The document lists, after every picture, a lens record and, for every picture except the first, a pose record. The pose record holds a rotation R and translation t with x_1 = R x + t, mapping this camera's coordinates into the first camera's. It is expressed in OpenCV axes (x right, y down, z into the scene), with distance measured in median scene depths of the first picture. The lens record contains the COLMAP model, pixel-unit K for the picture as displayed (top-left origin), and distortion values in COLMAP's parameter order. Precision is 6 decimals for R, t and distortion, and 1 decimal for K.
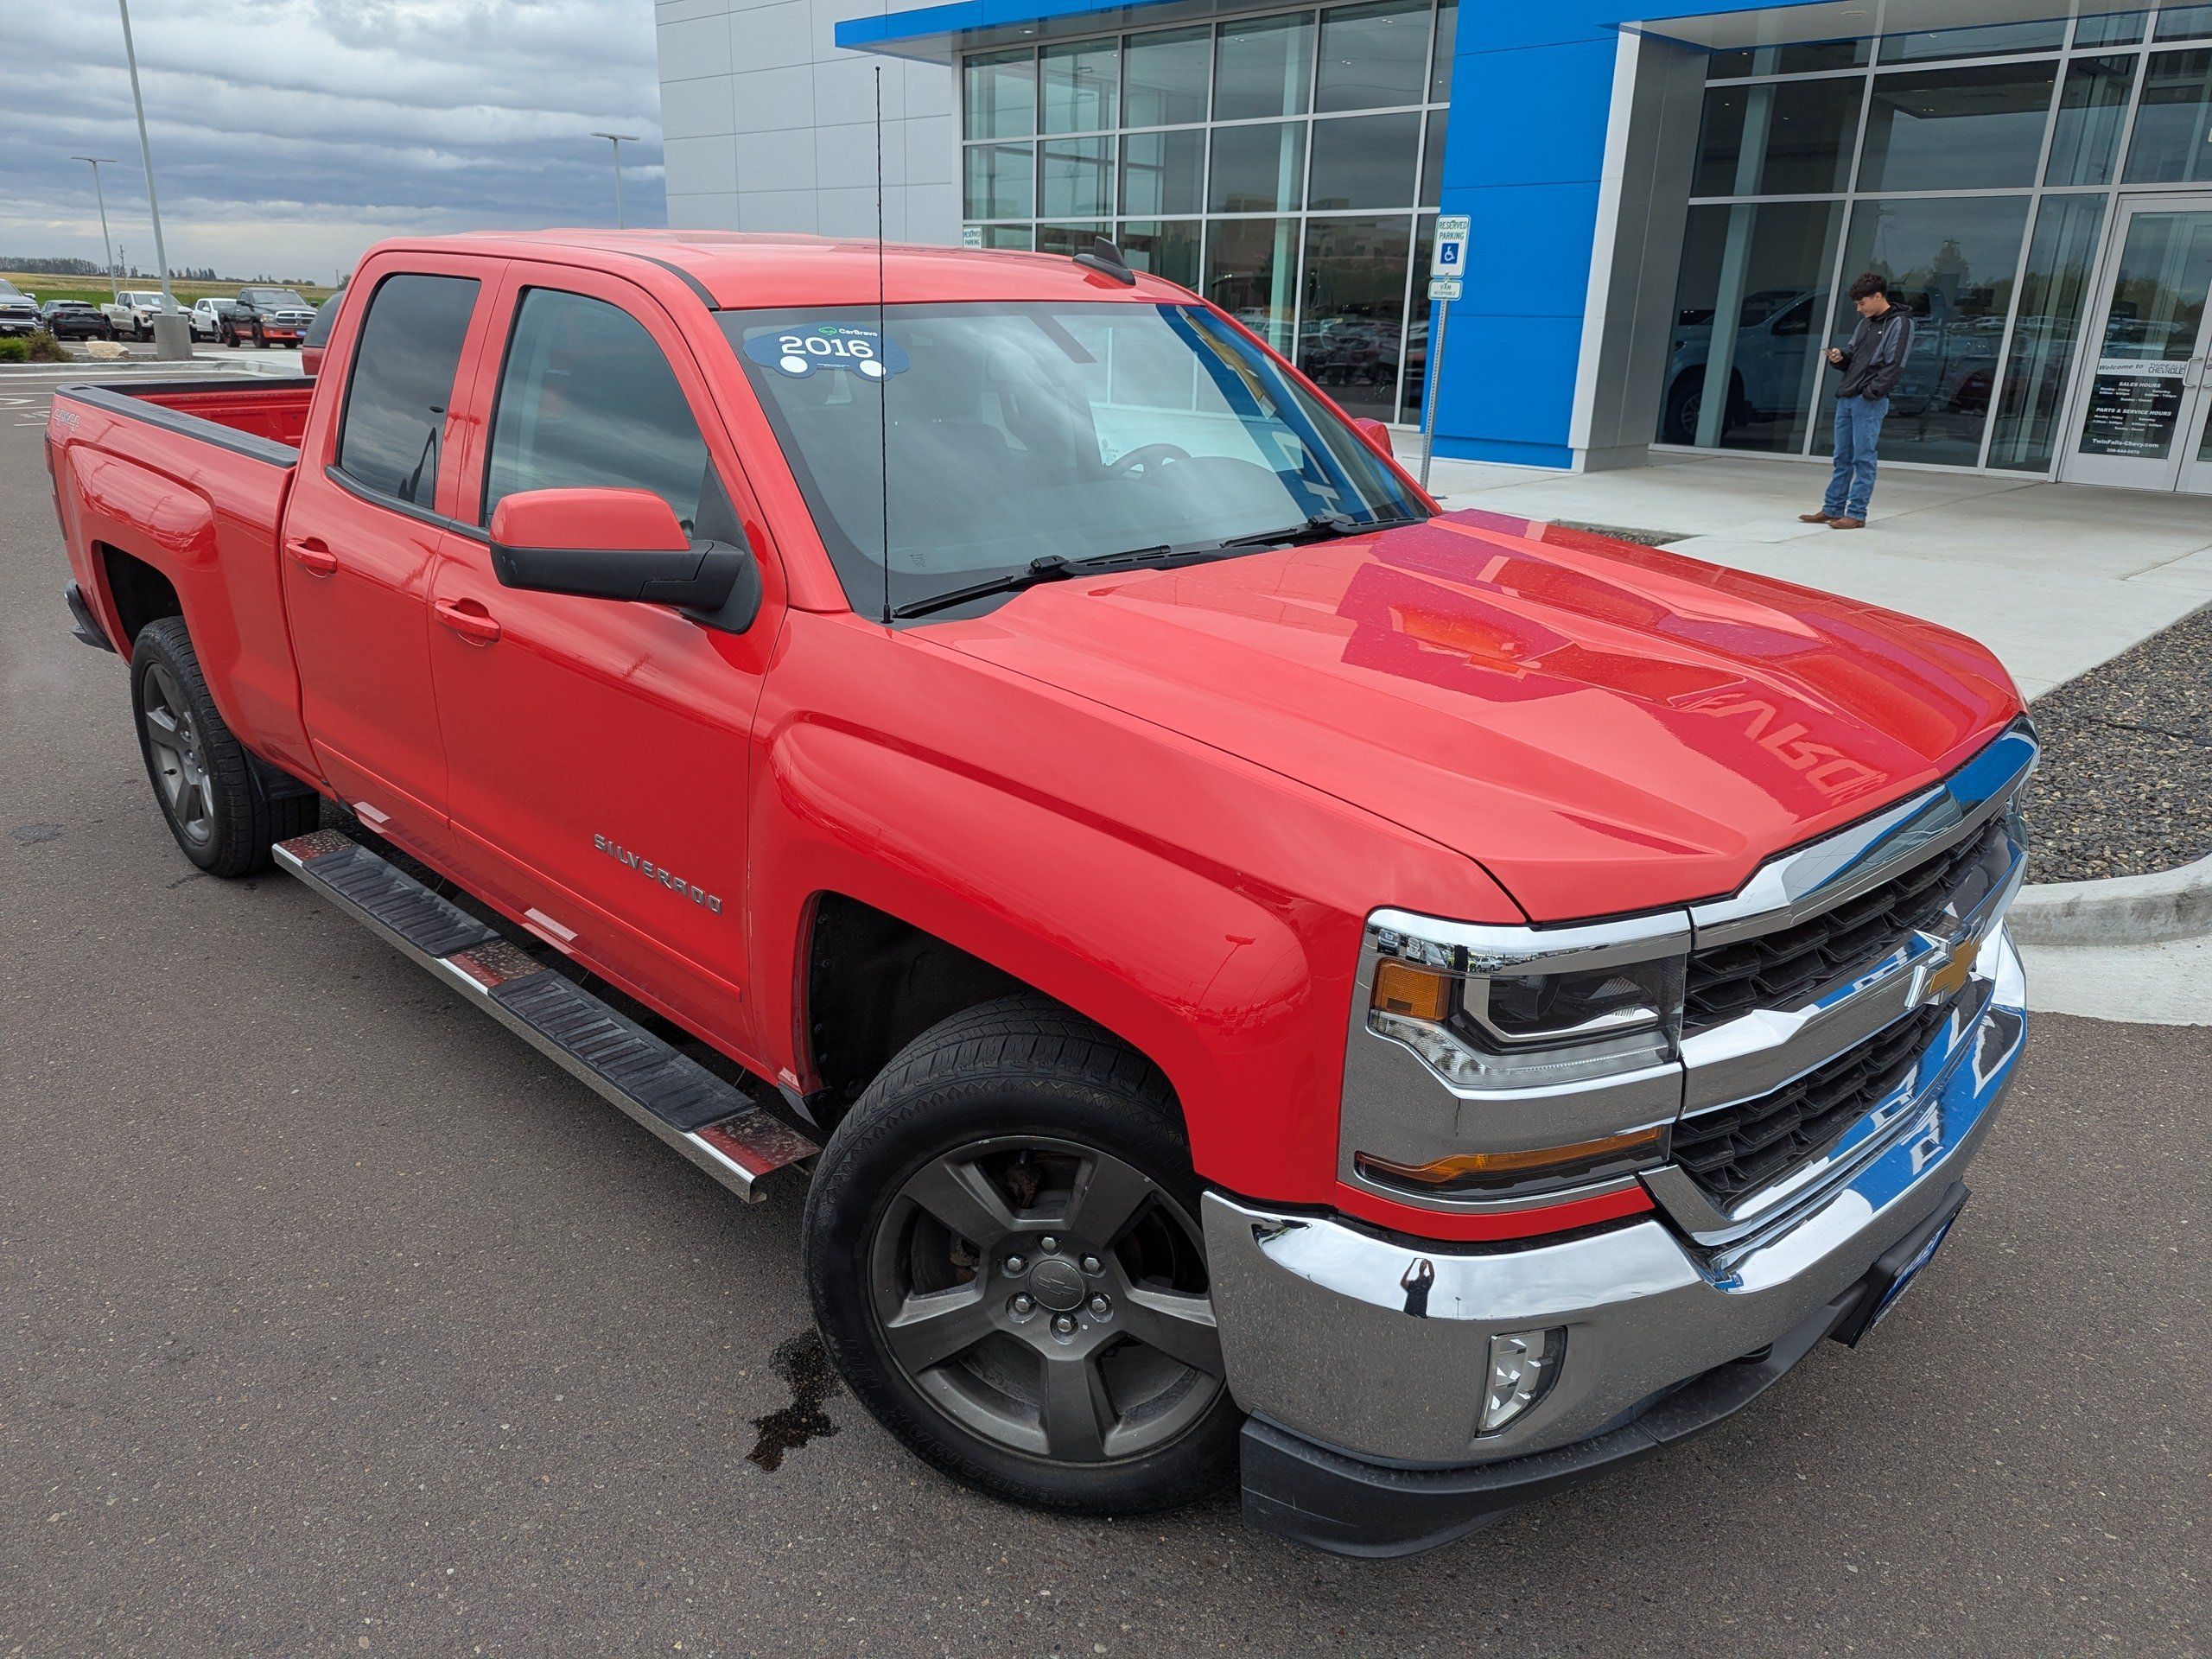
lens RADIAL K [[1567.2, 0, 1096.0], [0, 1567.2, 829.8], [0, 0, 1]] dist [0.048915, -0.036173]
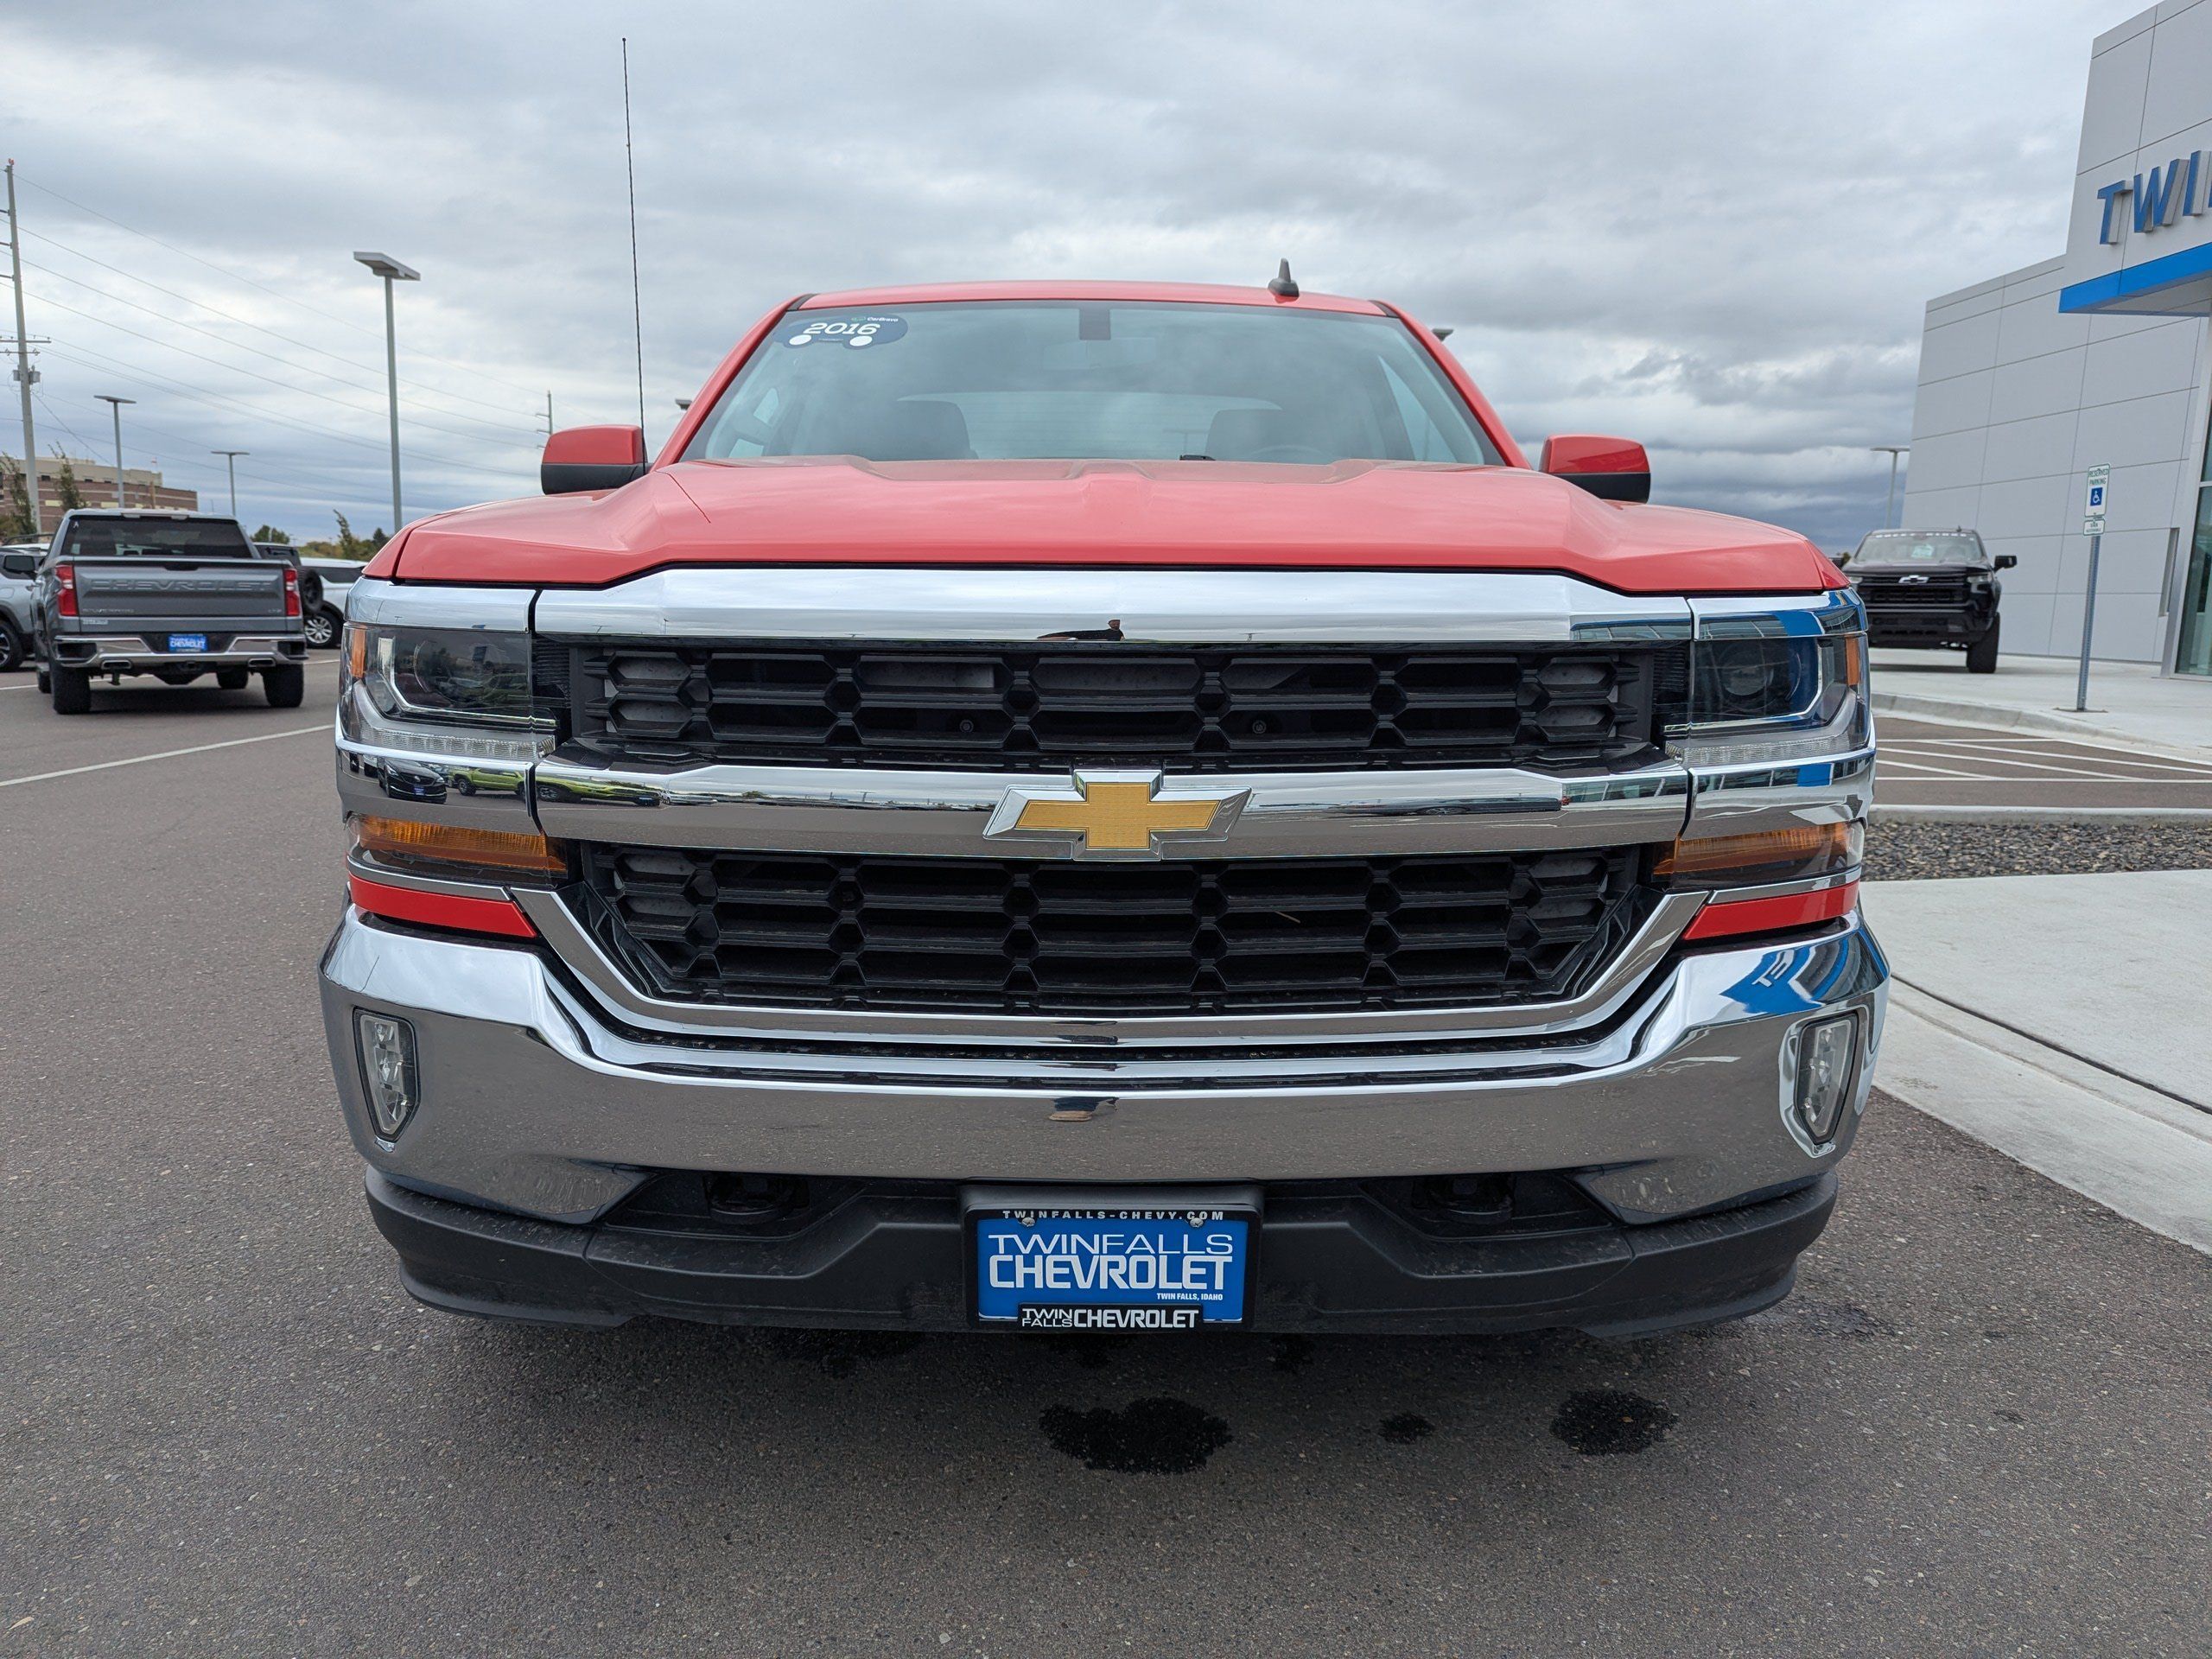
lens RADIAL K [[1567.2, 0, 1095.4], [0, 1567.2, 837.6], [0, 0, 1]] dist [0.048915, -0.036173]
pose [[0.719976, 0.096916, -0.687199, 0.845606], [-0.225896, 0.969004, -0.100011, 0.141134], [0.656206, 0.227241, 0.719552, 0.378758]]
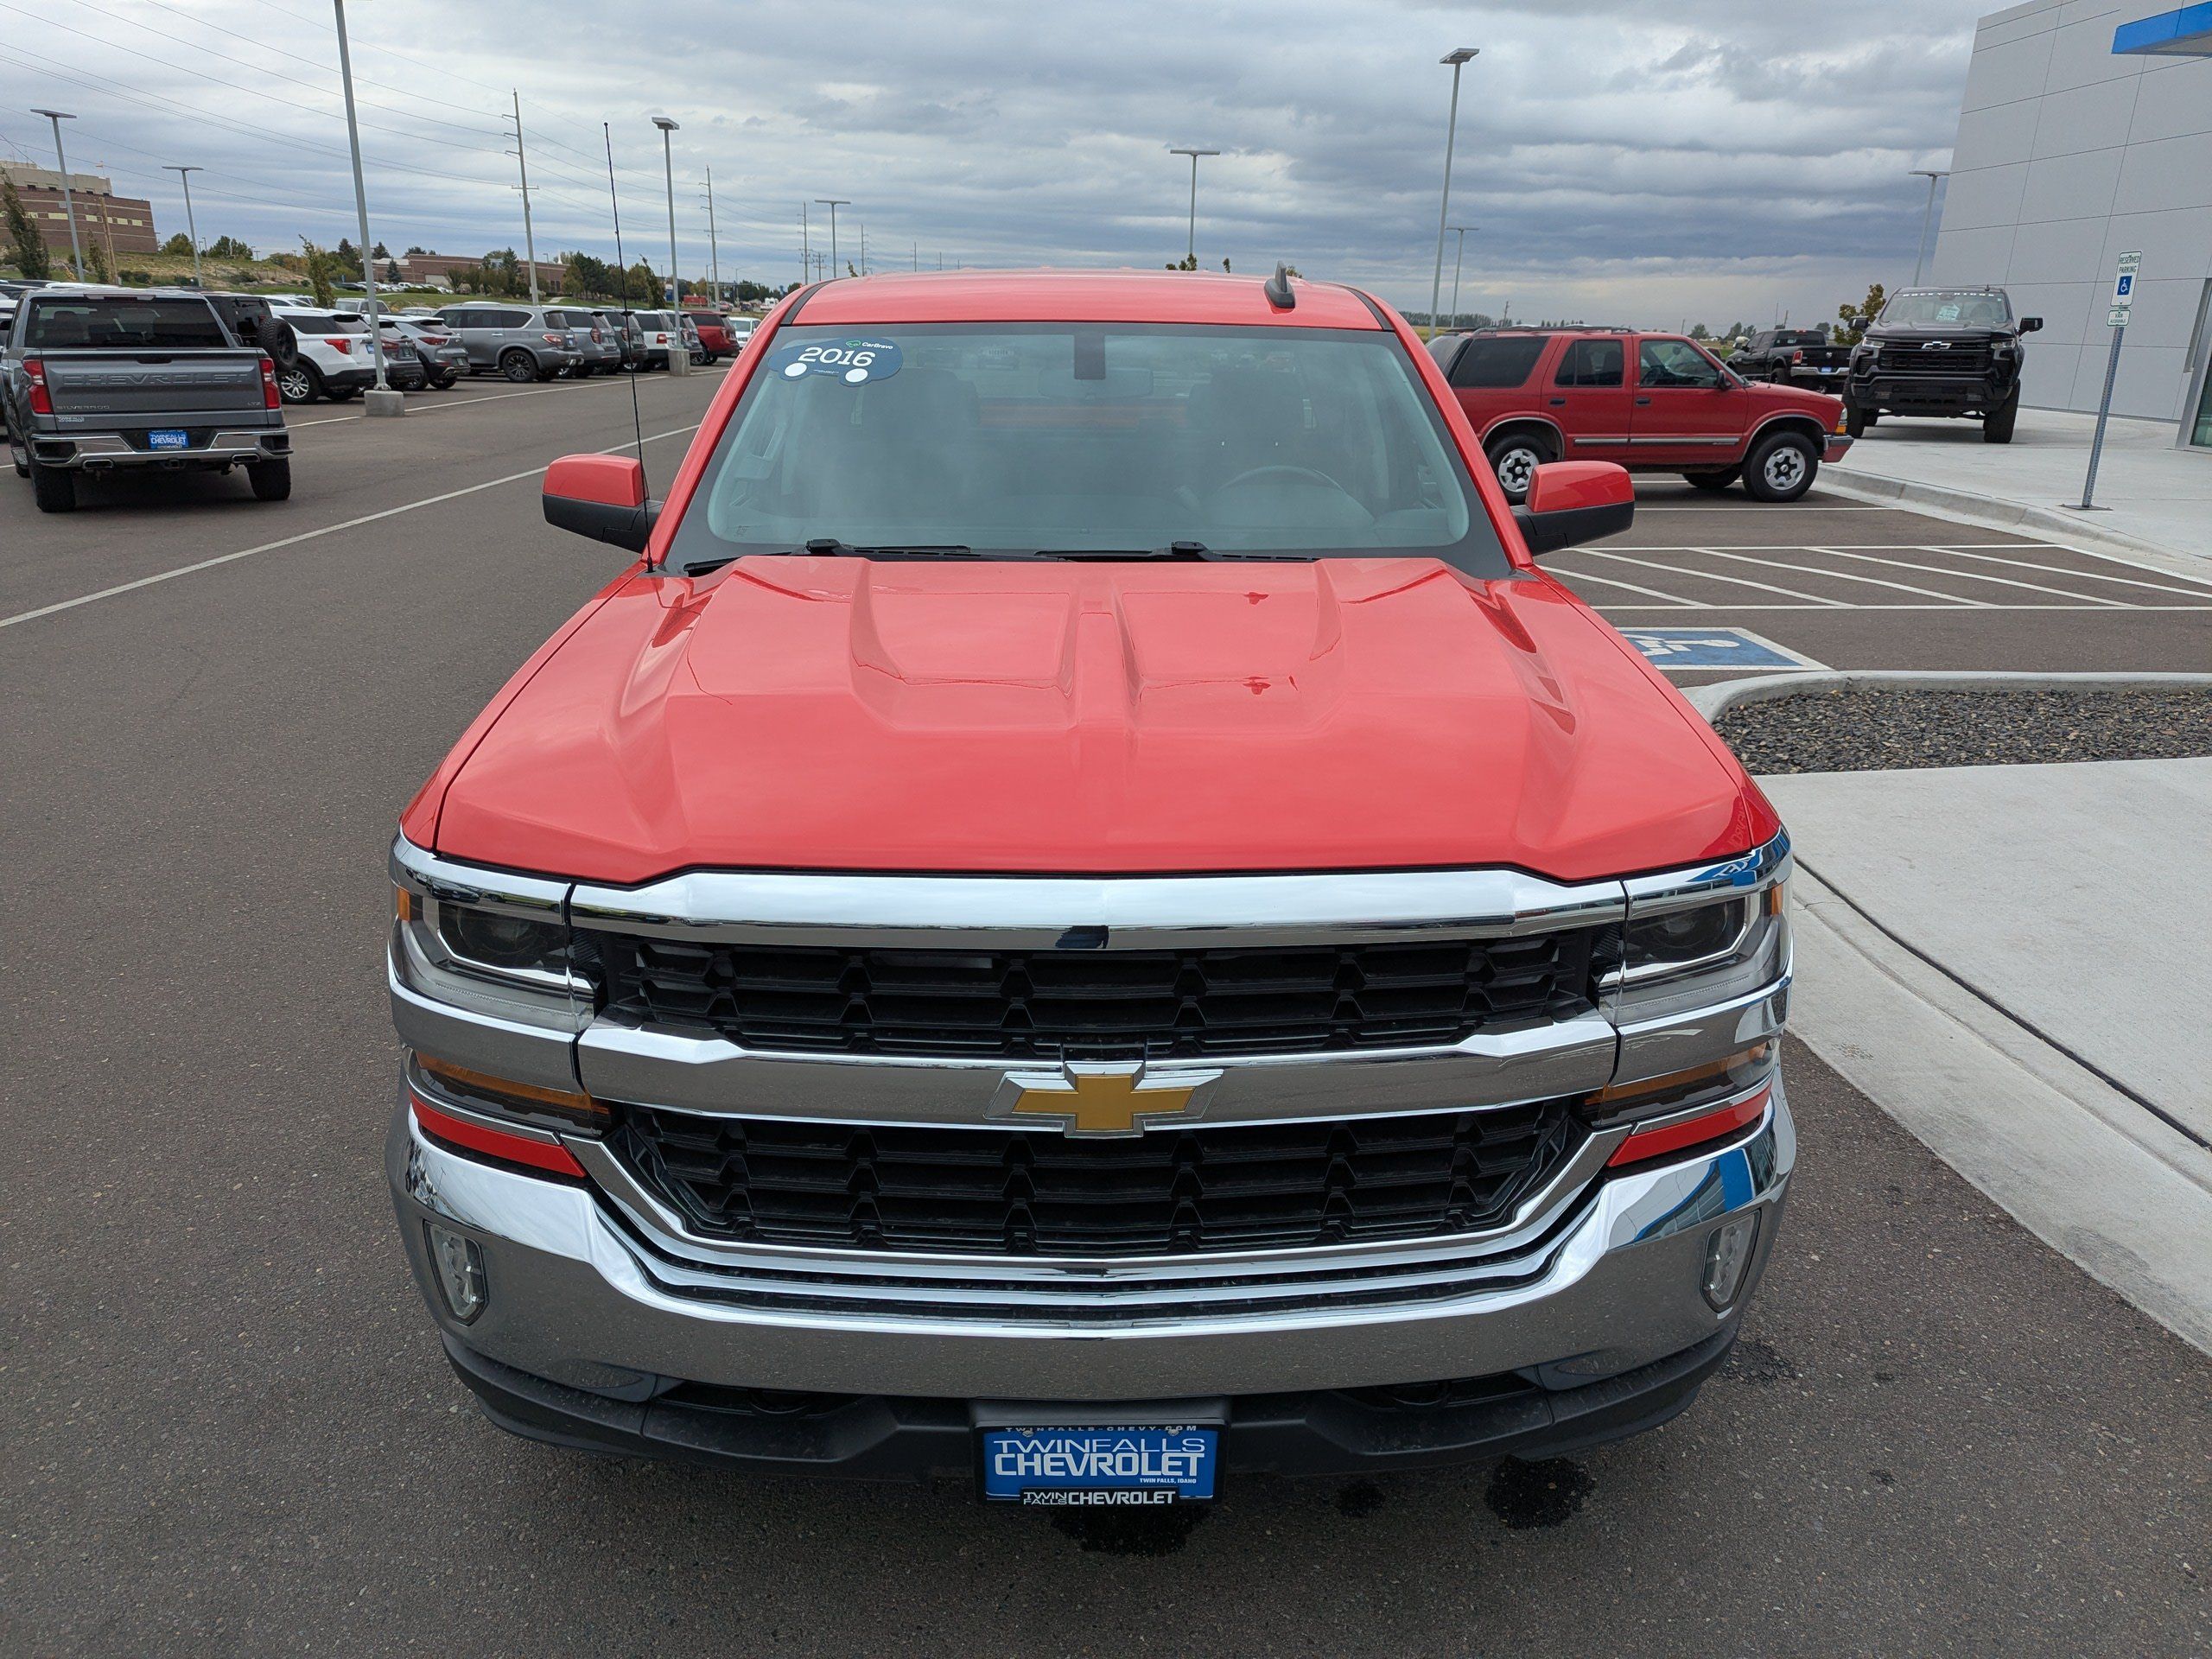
lens RADIAL K [[1567.2, 0, 1118.3], [0, 1567.2, 817.7], [0, 0, 1]] dist [0.048915, -0.036173]
pose [[0.727700, 0.201607, -0.655596, 0.859639], [-0.223243, 0.973399, 0.051542, -0.081861], [0.648548, 0.108850, 0.753350, 0.298367]]
